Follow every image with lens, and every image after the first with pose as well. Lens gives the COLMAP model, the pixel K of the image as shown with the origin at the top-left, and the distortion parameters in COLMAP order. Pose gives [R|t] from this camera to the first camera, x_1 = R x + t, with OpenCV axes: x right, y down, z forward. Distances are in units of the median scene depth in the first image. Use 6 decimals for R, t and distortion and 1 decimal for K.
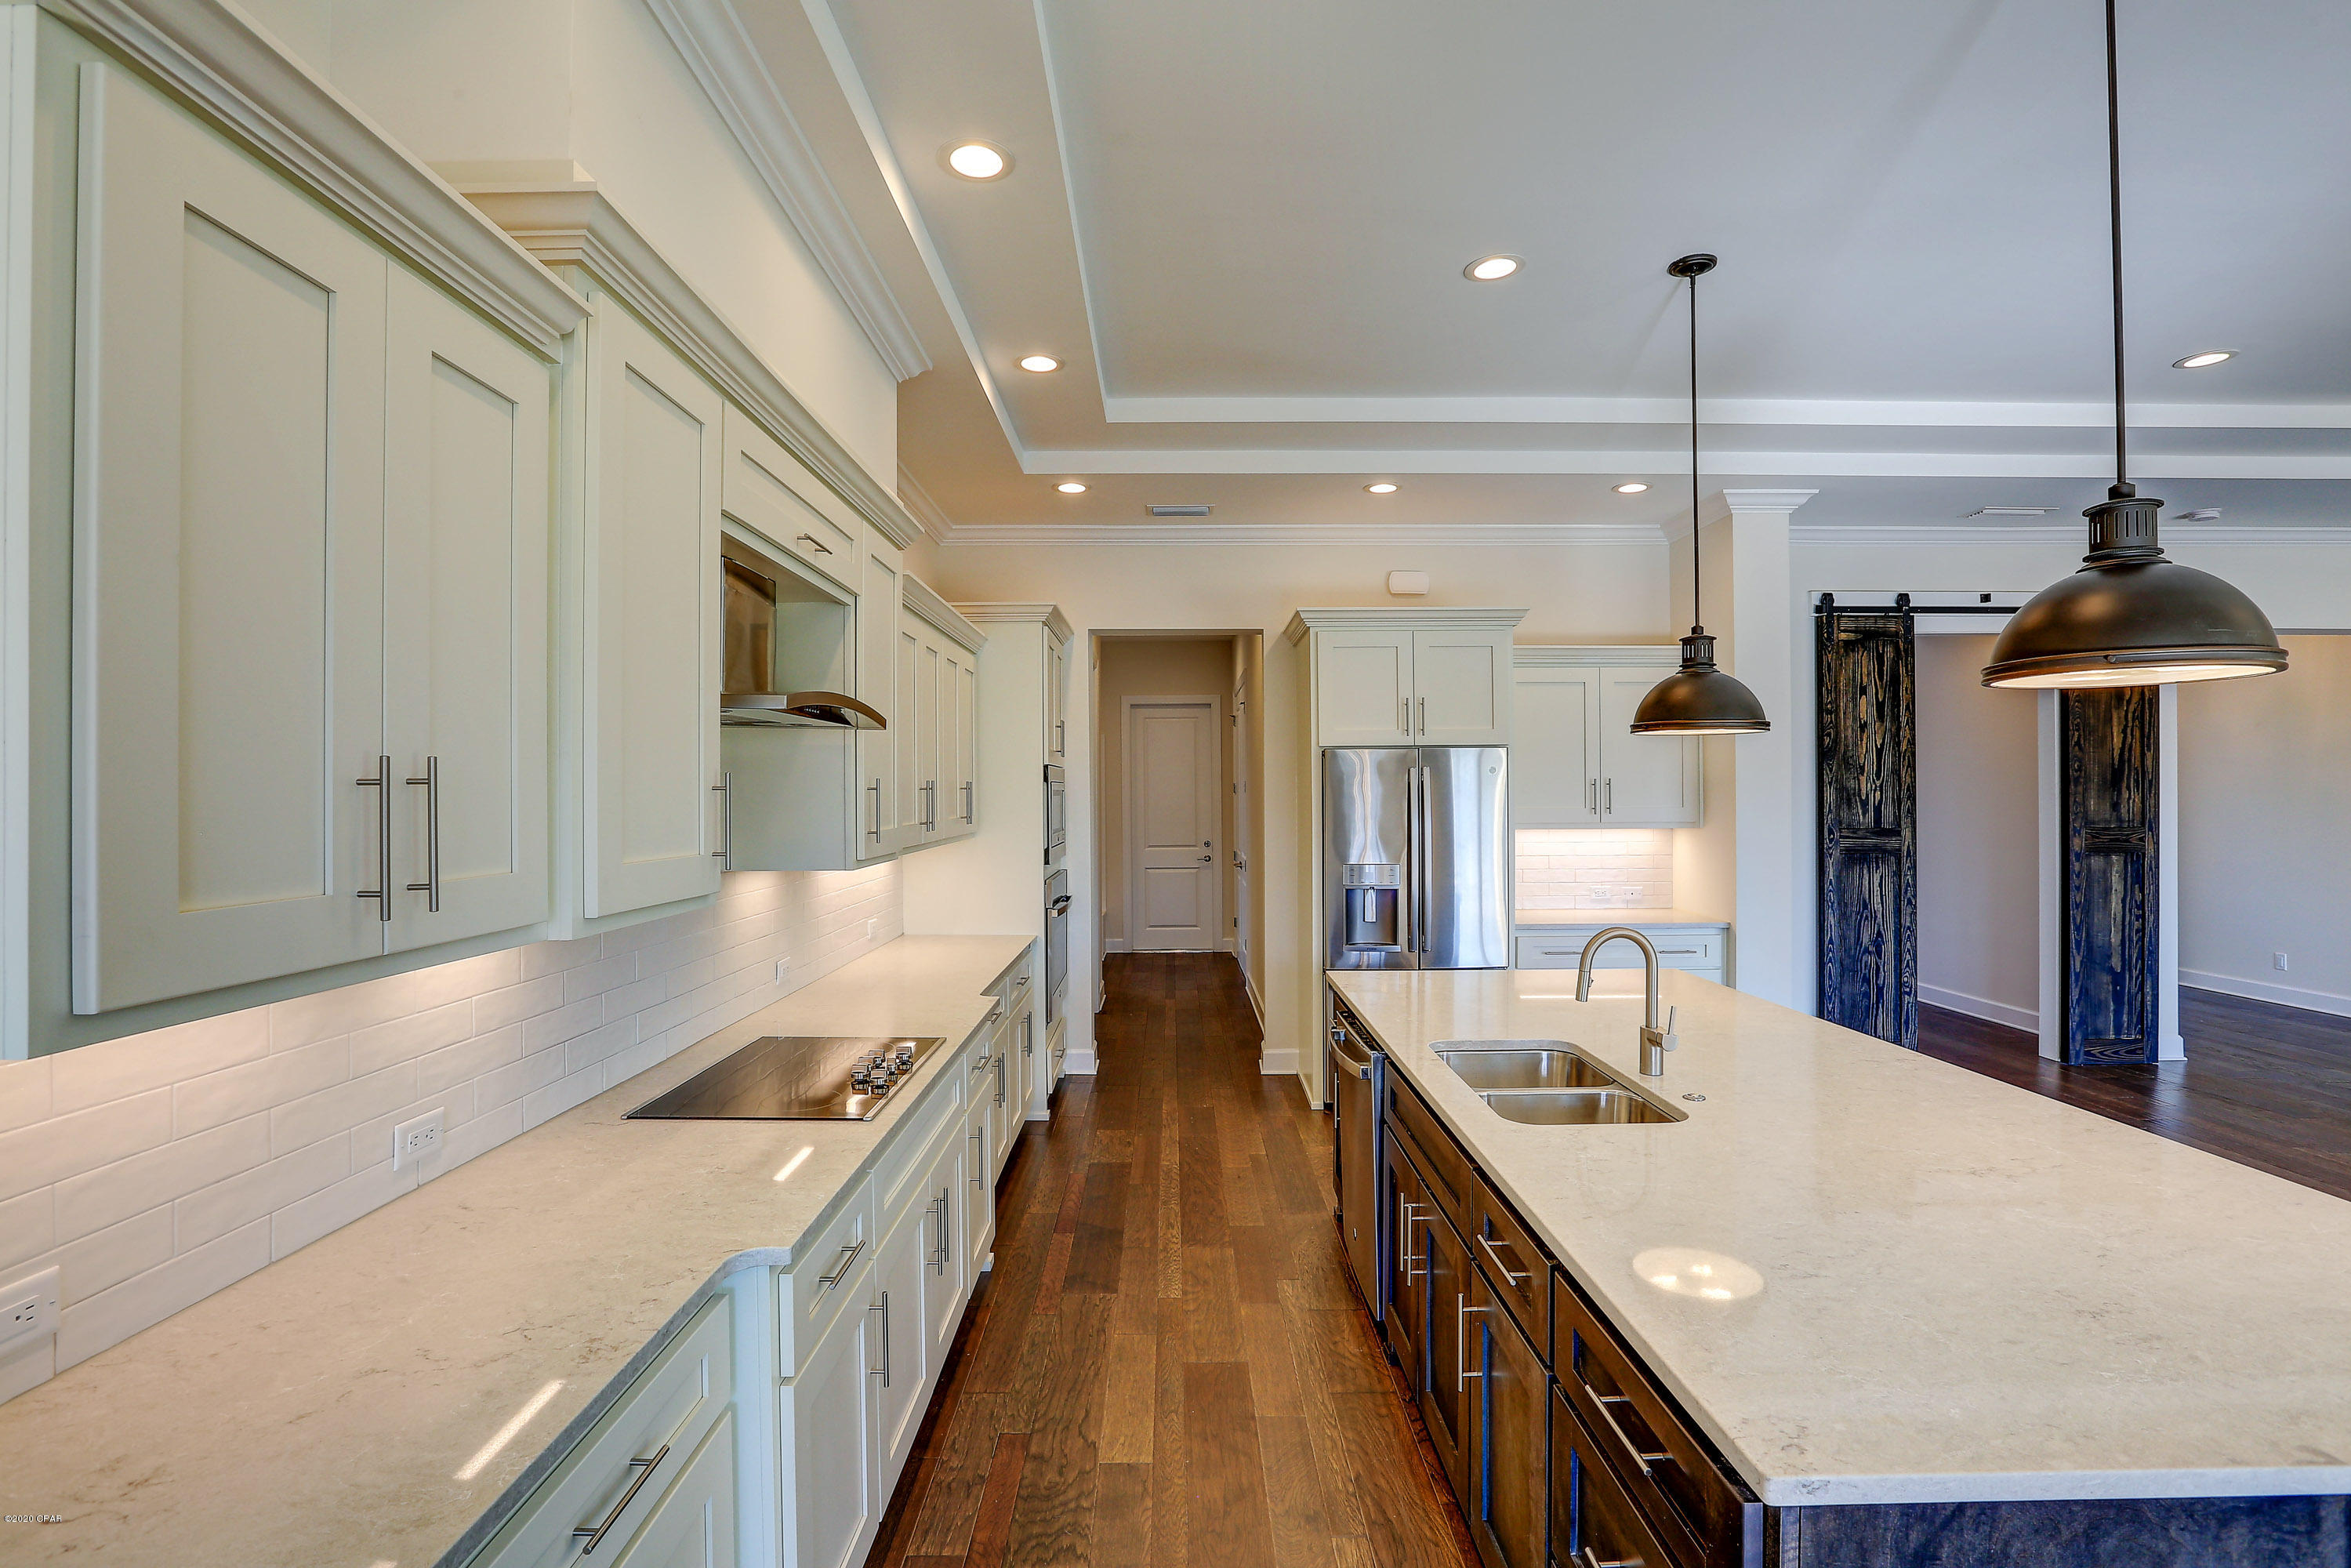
lens RADIAL K [[1075.4, 0, 1172.7], [0, 1075.4, 789.9], [0, 0, 1]] dist [-0.033768, 0.009607]
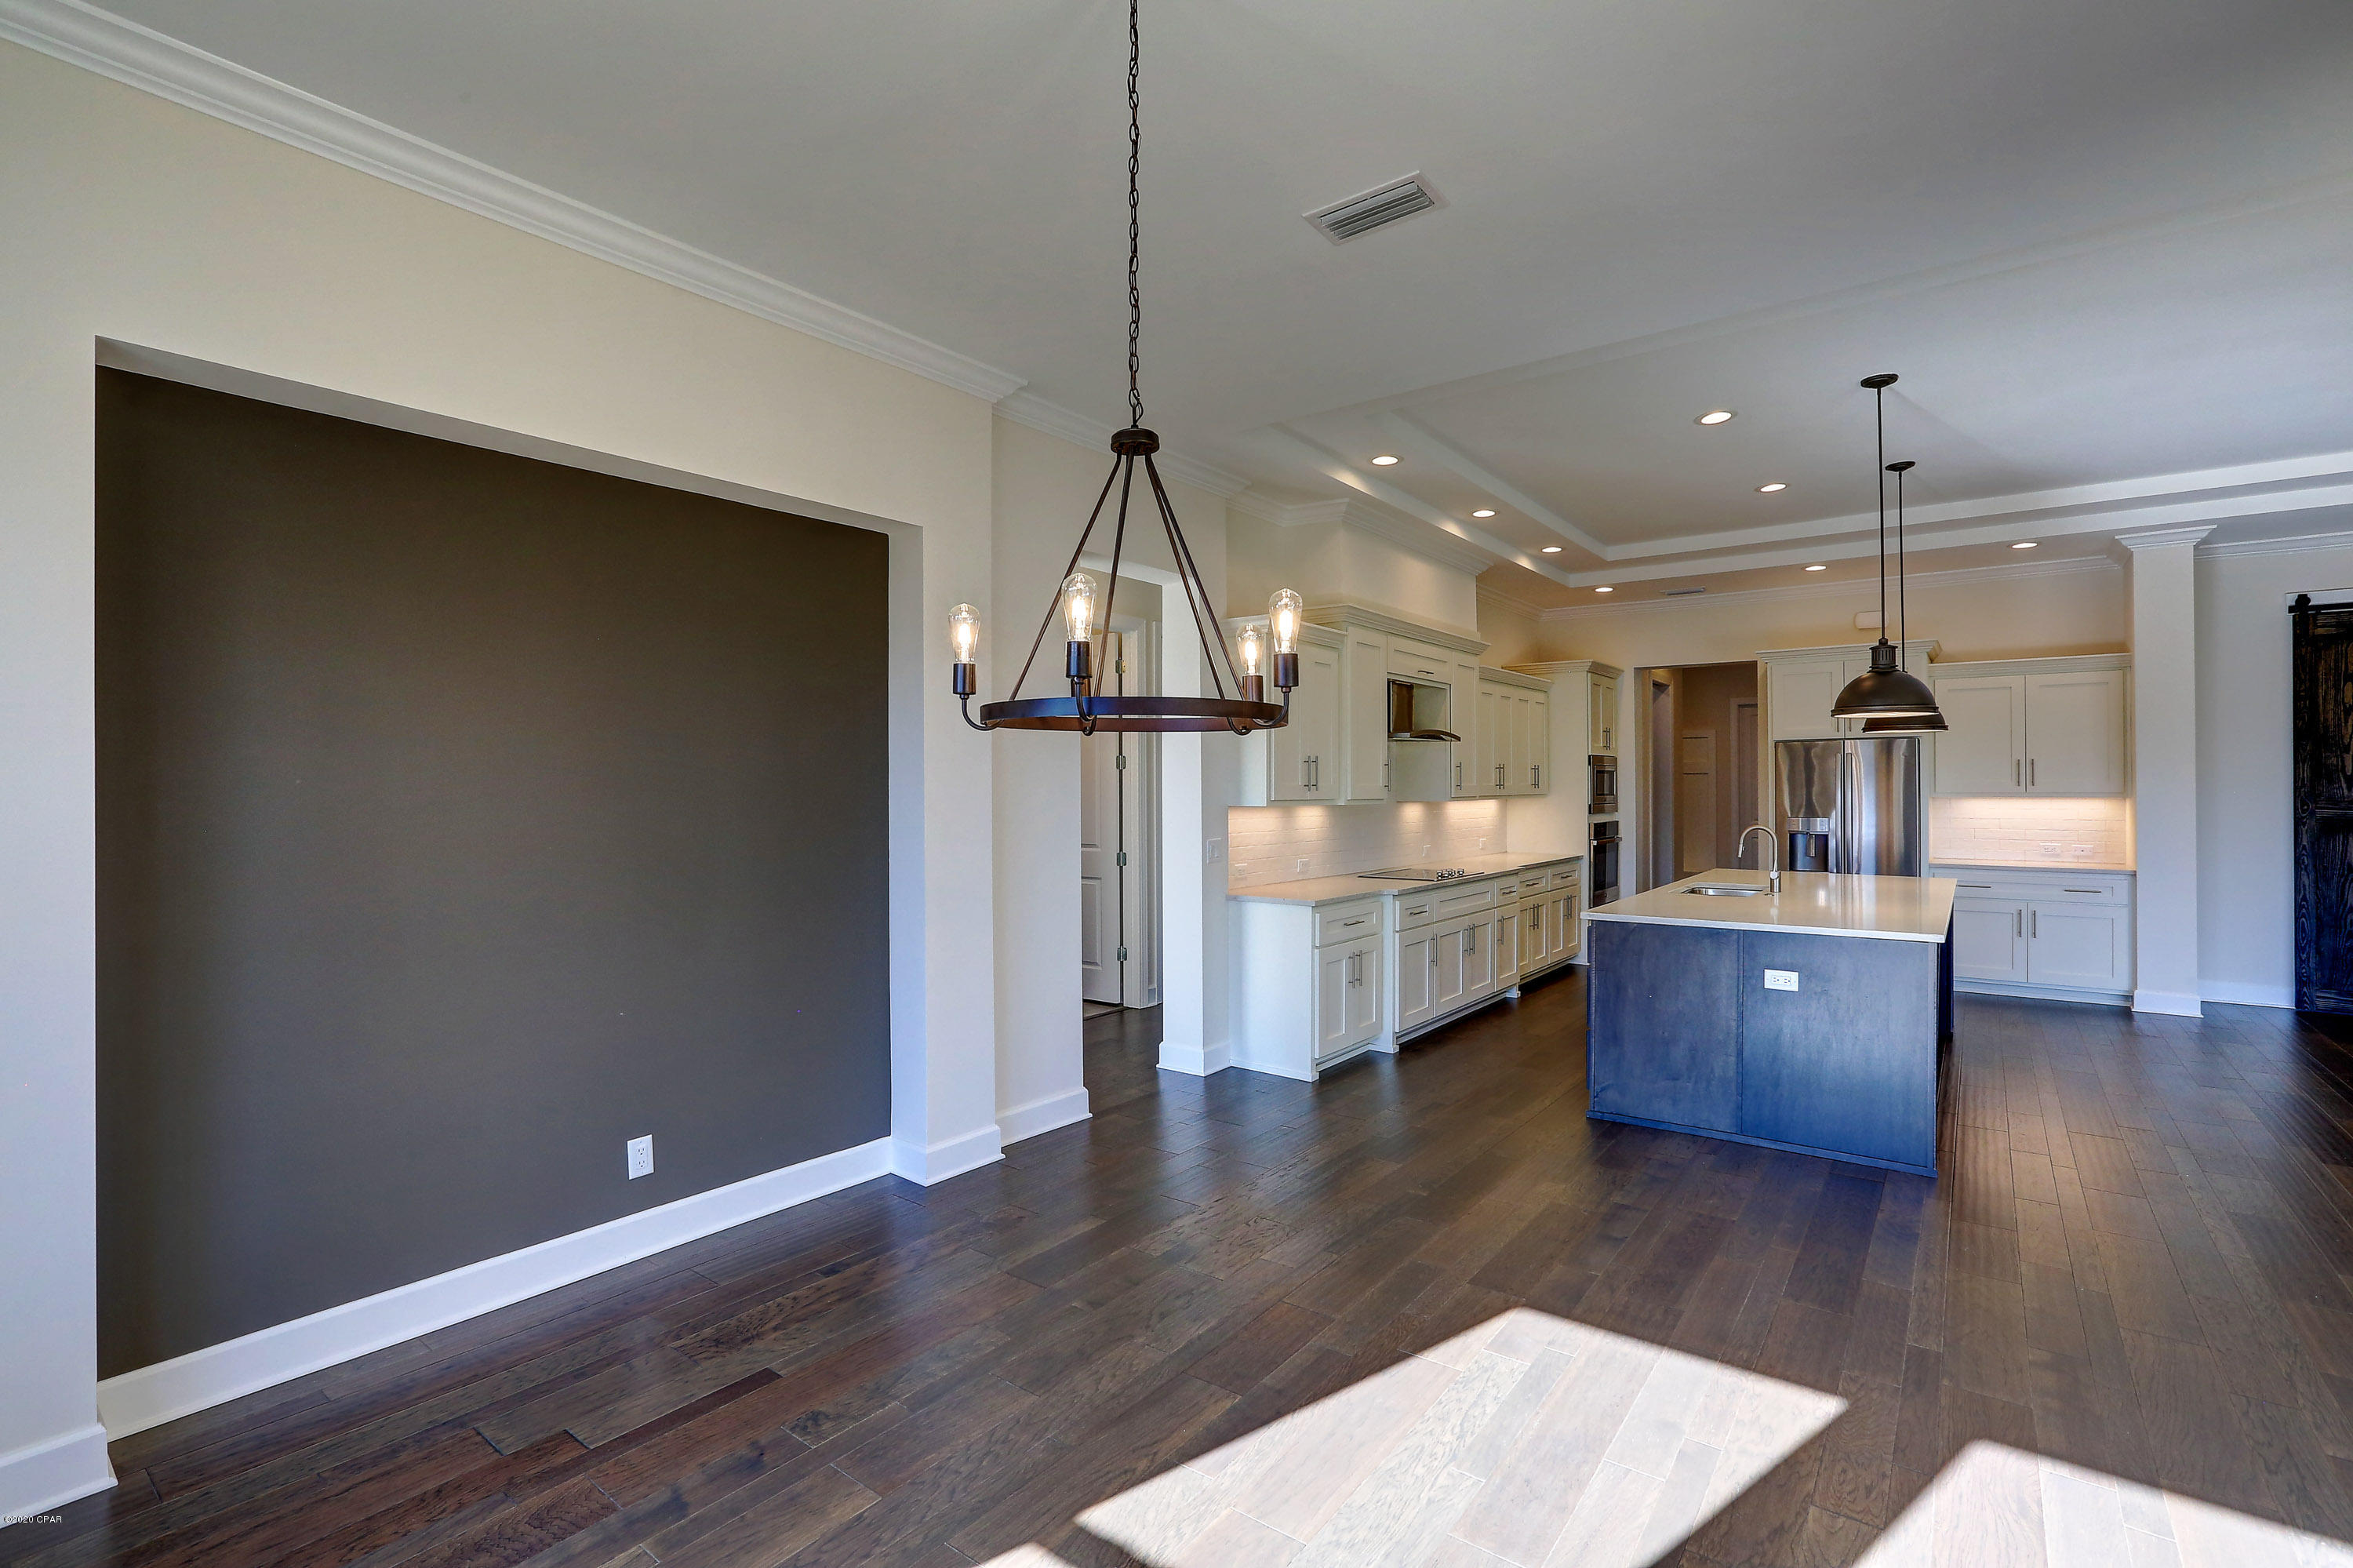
lens RADIAL K [[1076.3, 0, 1186.5], [0, 1076.3, 777.6], [0, 0, 1]] dist [-0.033768, 0.009607]
pose [[0.796055, -0.000694, -0.605224, 0.380645], [-0.000238, 0.999999, -0.001459, 0.015033], [0.605224, 0.001306, 0.796054, -0.695333]]
